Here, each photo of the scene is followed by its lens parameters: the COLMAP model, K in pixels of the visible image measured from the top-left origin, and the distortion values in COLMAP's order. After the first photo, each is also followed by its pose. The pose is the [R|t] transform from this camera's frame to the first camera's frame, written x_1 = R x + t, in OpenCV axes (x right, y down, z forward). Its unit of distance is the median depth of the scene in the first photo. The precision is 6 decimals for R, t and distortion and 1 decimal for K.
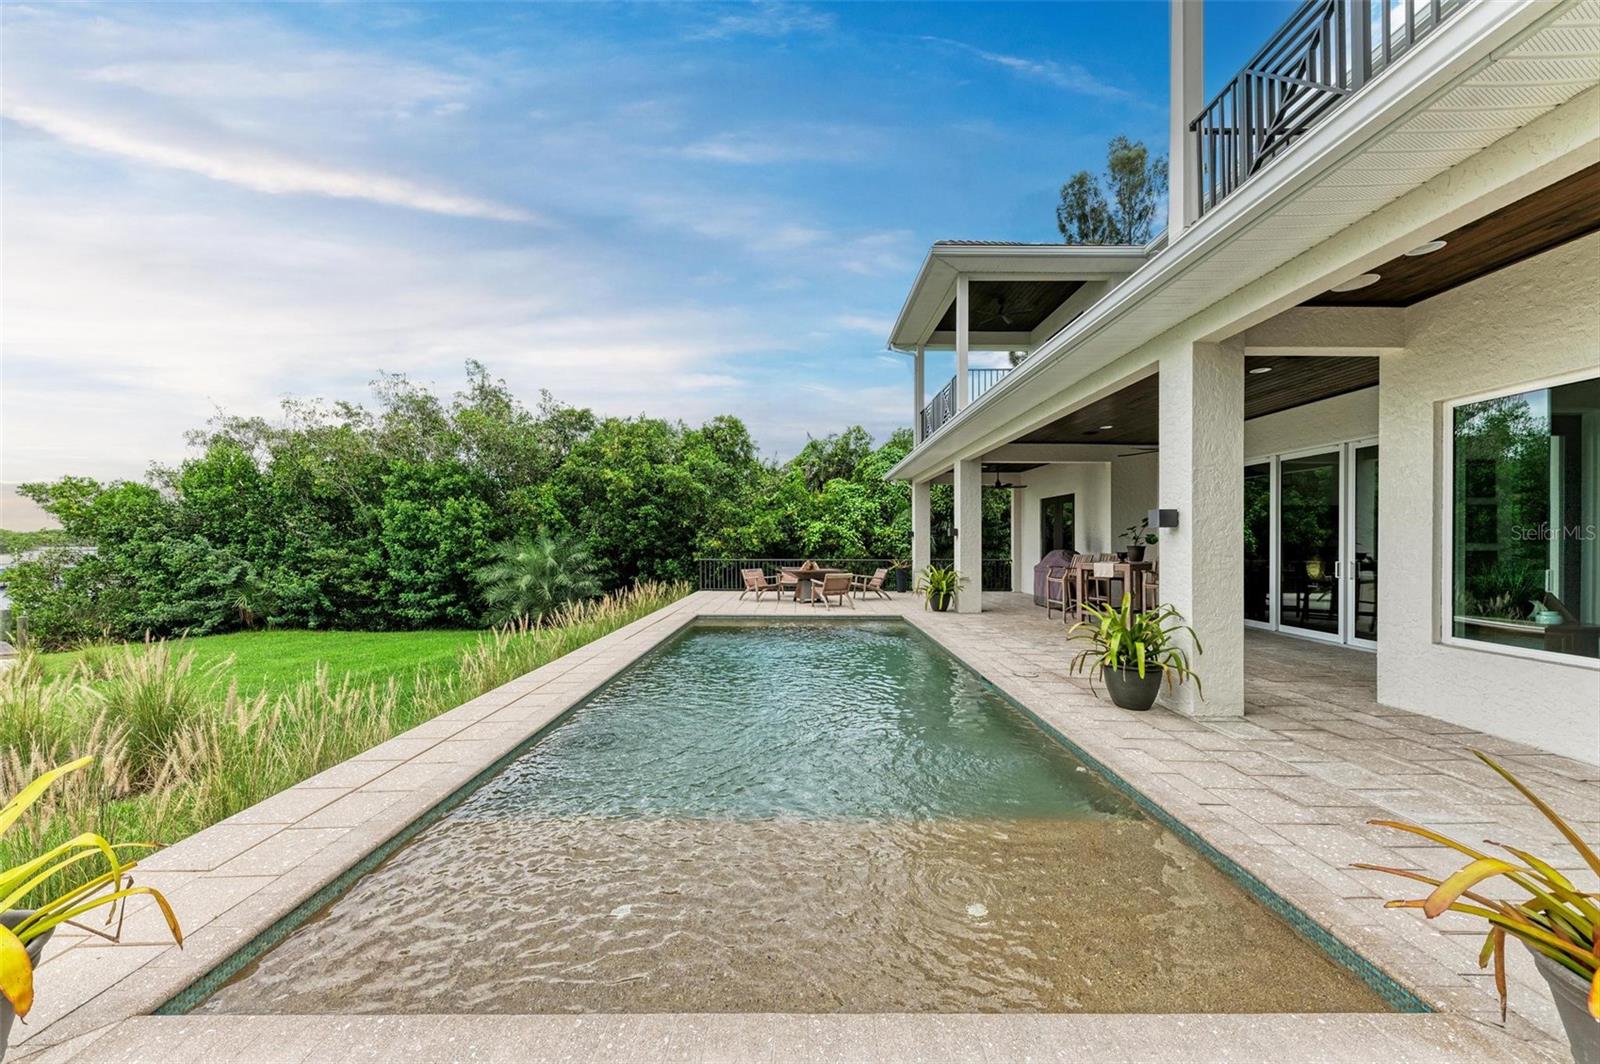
lens RADIAL K [[566.4, 0, 803.8], [0, 566.4, 543.1], [0, 0, 1]] dist [0.027160, -0.007196]
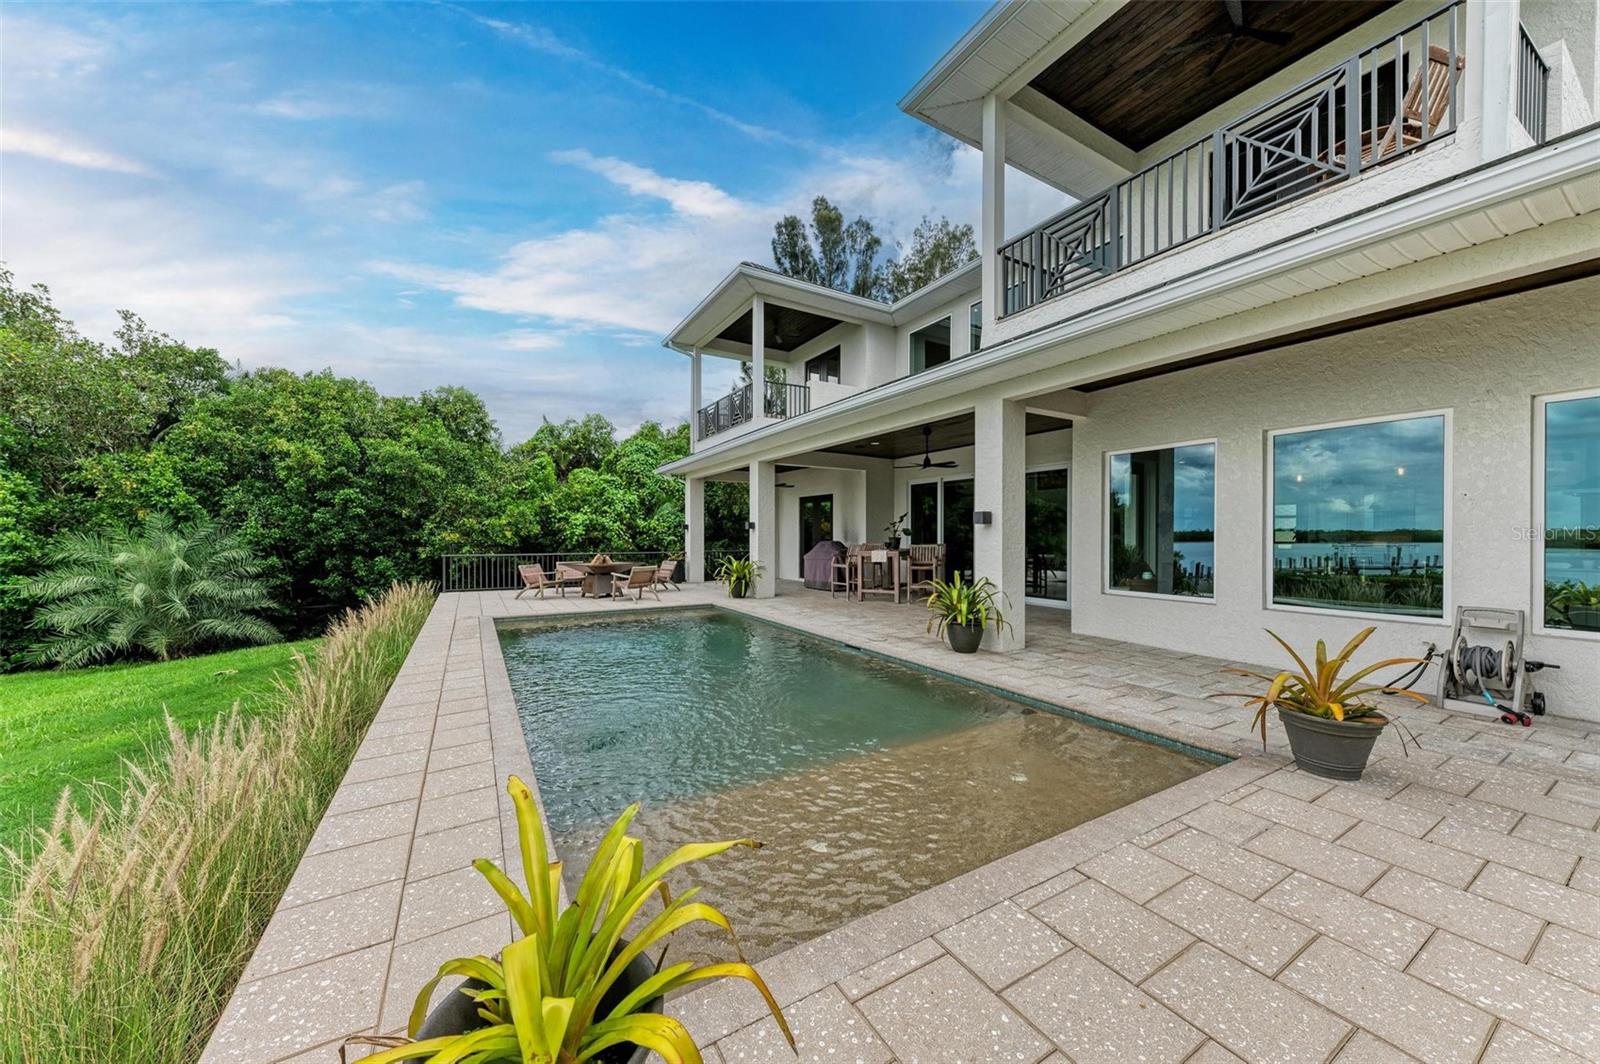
lens RADIAL K [[559.2, 0, 804.0], [0, 559.2, 537.8], [0, 0, 1]] dist [0.021444, -0.007083]
pose [[0.864538, -0.004413, 0.502548, -0.117128], [0.002644, 0.999988, 0.004233, 0.000026], [-0.502560, -0.002330, 0.864539, 0.002053]]
